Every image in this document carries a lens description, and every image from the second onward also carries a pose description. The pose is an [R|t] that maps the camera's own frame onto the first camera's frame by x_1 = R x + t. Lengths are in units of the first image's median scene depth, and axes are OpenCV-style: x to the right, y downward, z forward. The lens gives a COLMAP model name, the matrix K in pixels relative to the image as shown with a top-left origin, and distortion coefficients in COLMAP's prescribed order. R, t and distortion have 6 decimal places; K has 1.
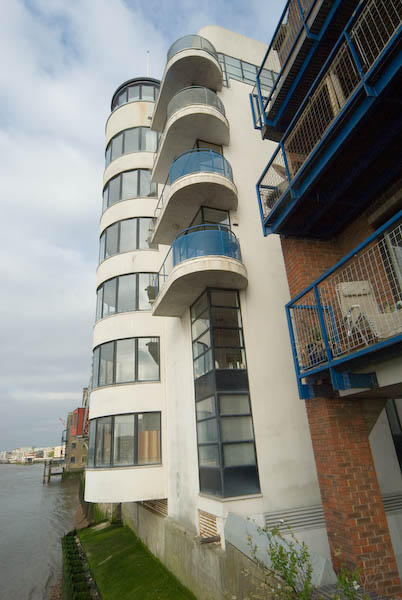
lens RADIAL K [[348.1, 0, 201.0], [0, 348.1, 300.0], [0, 0, 1]] dist [-0.001741, -0.000420]
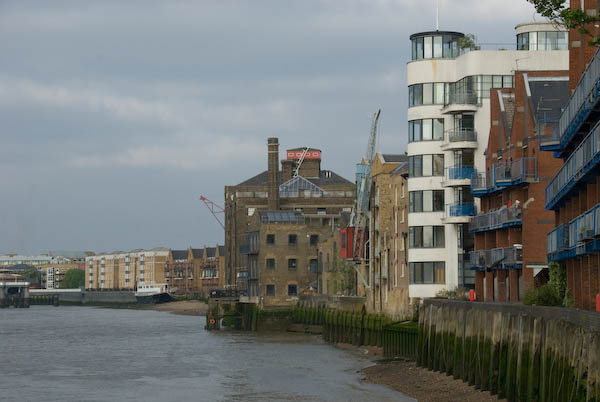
lens RADIAL K [[1684.3, 0, 300.0], [0, 1684.3, 201.0], [0, 0, 1]] dist [0.067829, 0.270667]
pose [[0.979865, 0.042432, -0.195100, 0.987101], [0.028285, 0.937800, 0.346021, -3.523923], [0.197647, -0.344572, 0.917717, -8.285779]]
